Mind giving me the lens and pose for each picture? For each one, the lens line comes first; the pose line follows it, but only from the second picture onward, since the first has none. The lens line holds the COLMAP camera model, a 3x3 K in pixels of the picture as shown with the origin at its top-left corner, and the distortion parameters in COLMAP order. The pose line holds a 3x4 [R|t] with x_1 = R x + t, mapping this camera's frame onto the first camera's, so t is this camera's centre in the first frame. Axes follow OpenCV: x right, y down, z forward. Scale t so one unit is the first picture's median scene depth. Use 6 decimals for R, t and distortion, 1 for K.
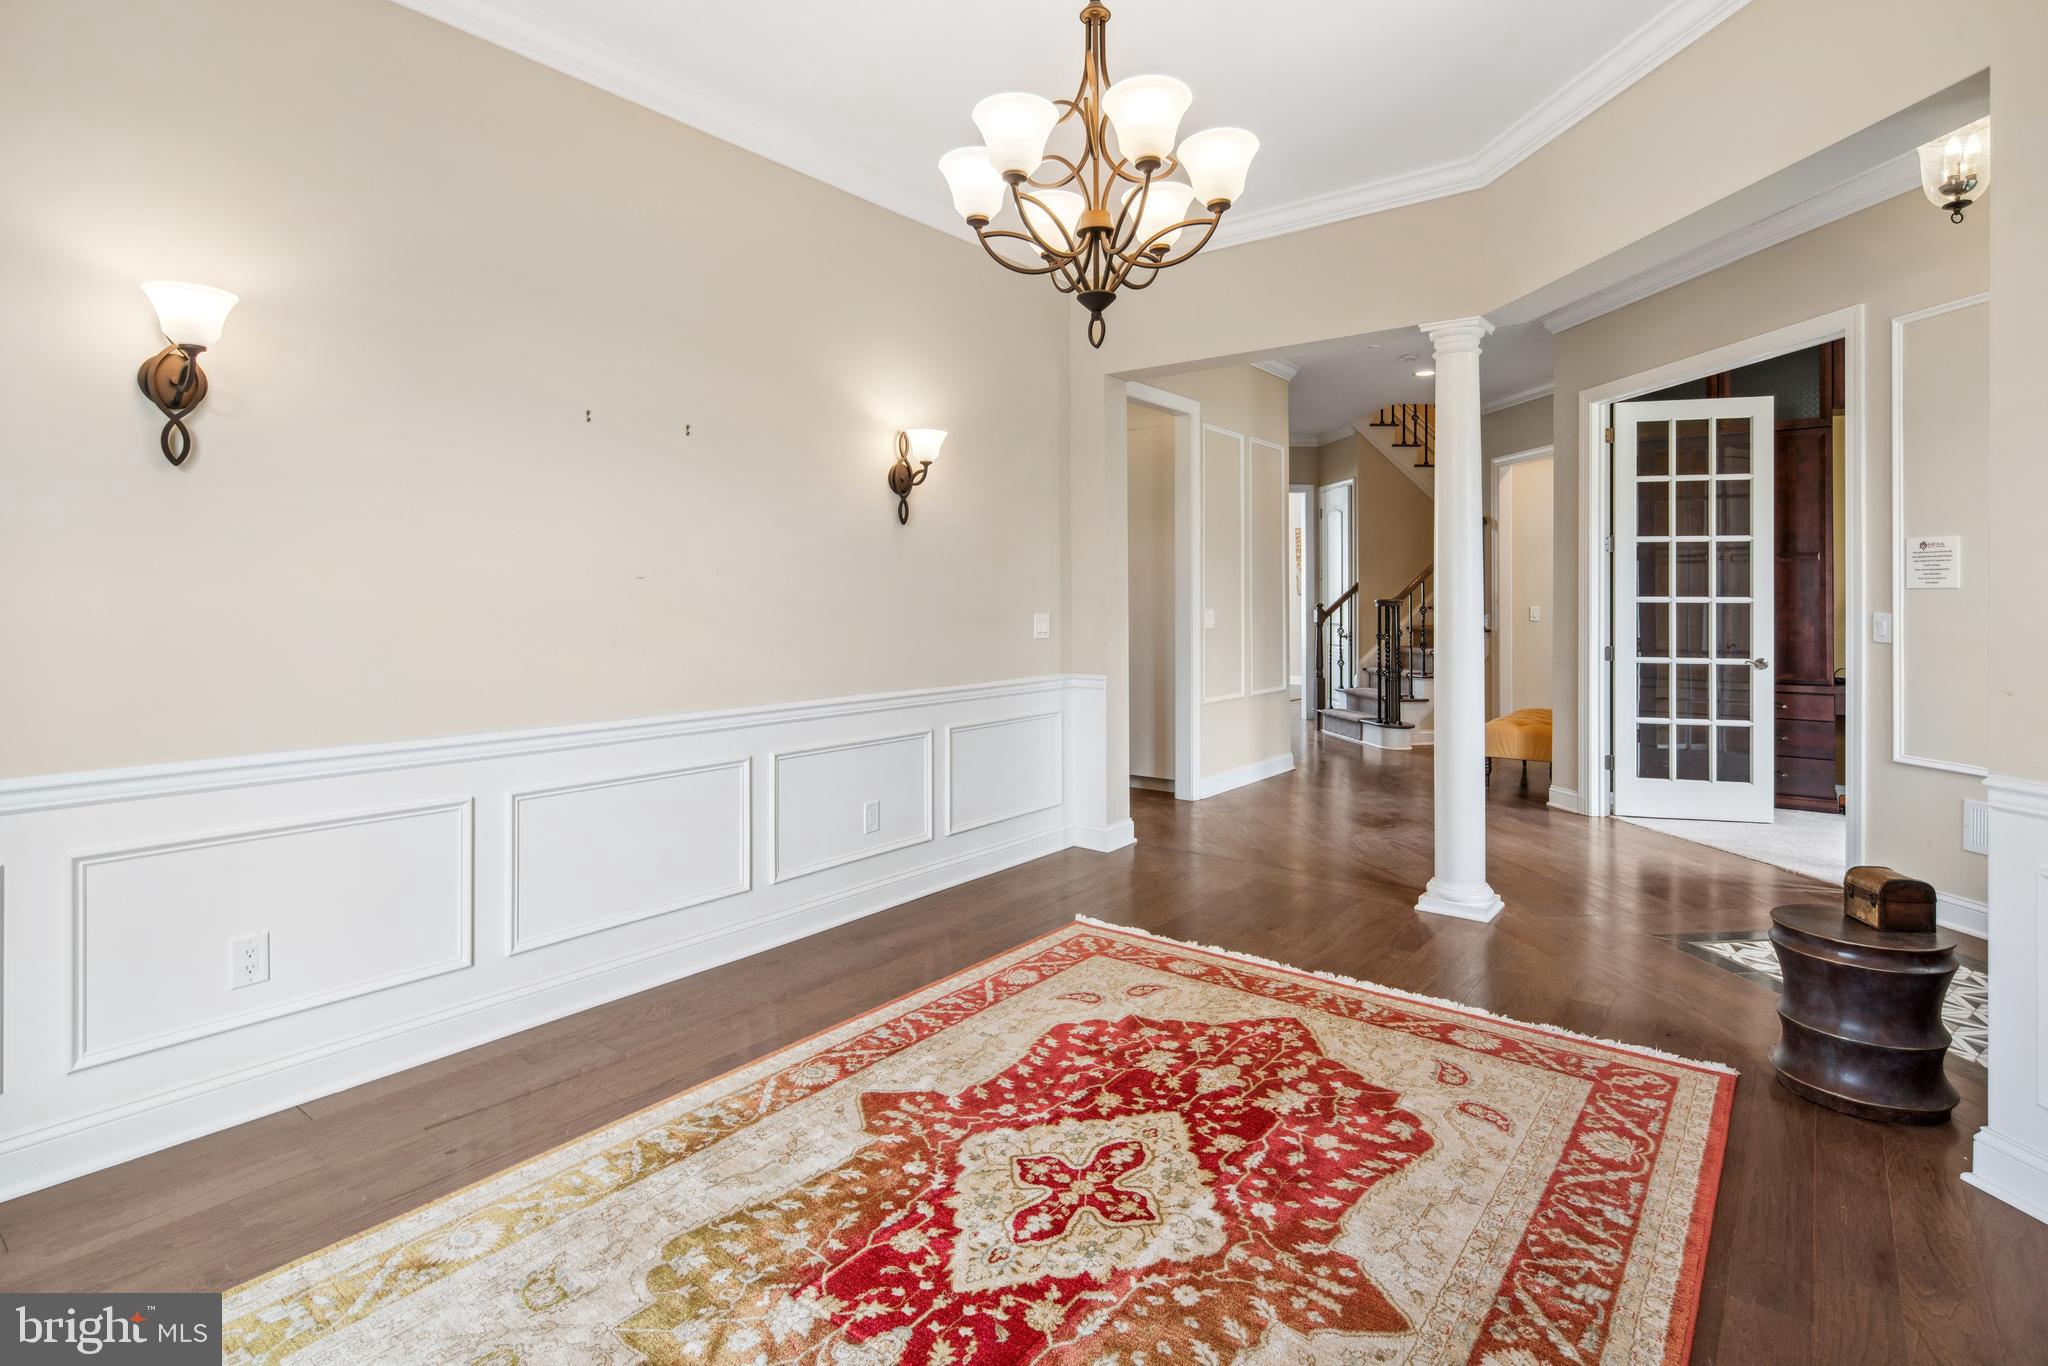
lens RADIAL K [[1004.1, 0, 1021.2], [0, 1004.1, 610.1], [0, 0, 1]] dist [0.001039, 0.000155]
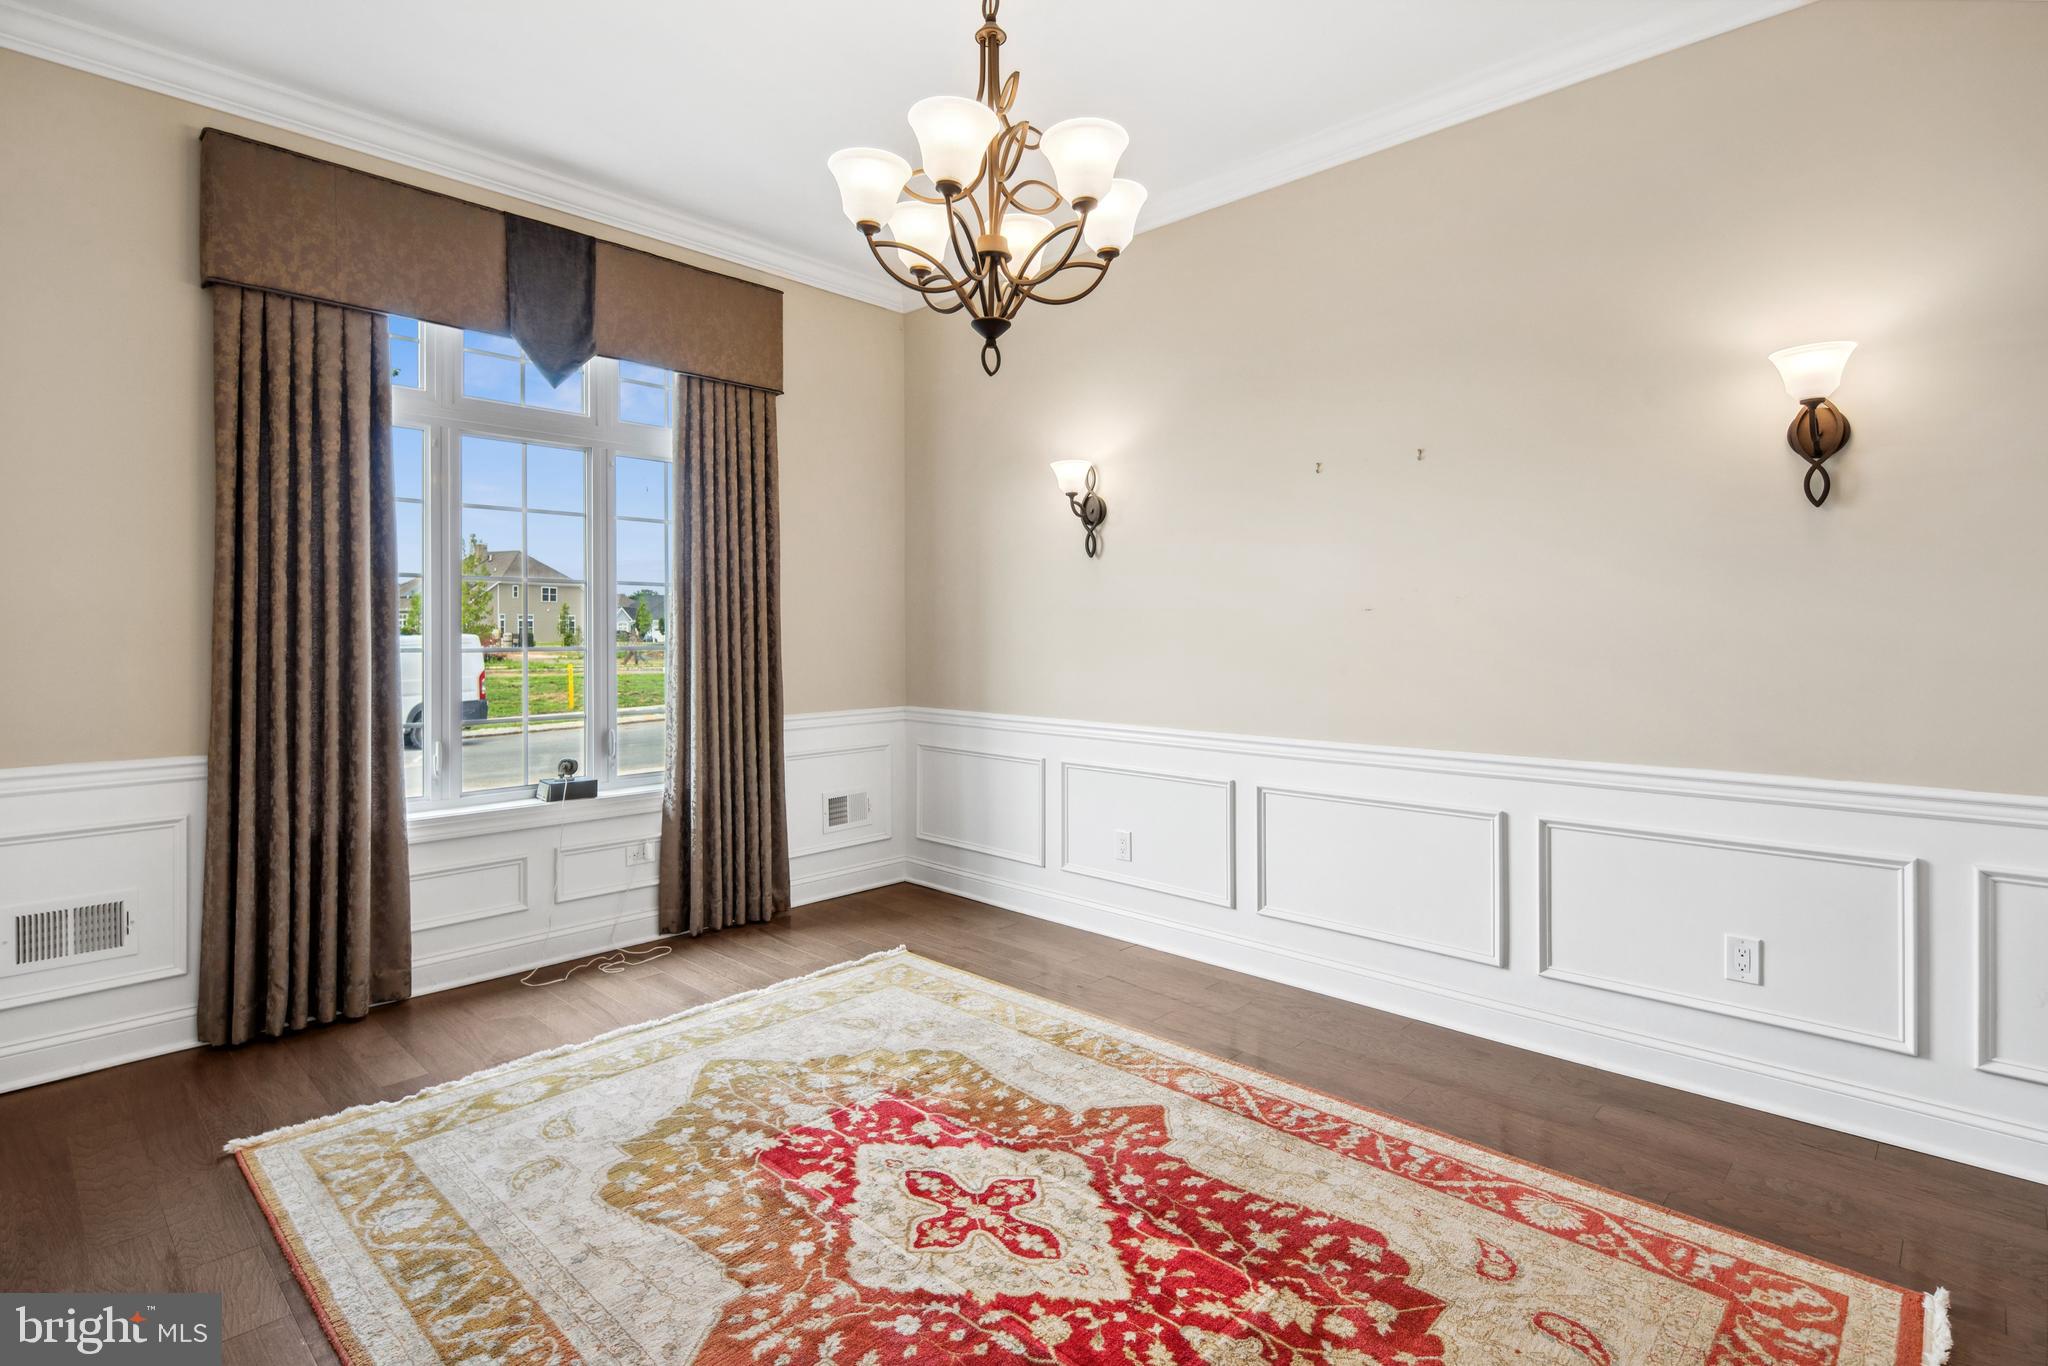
lens RADIAL K [[1009.6, 0, 1018.4], [0, 1009.6, 644.6], [0, 0, 1]] dist [0.009415, -0.001183]
pose [[-0.096377, 0.014689, -0.995237, 1.006672], [-0.004426, 0.999875, 0.015186, -0.013560], [0.995335, 0.005869, -0.096299, 1.070383]]
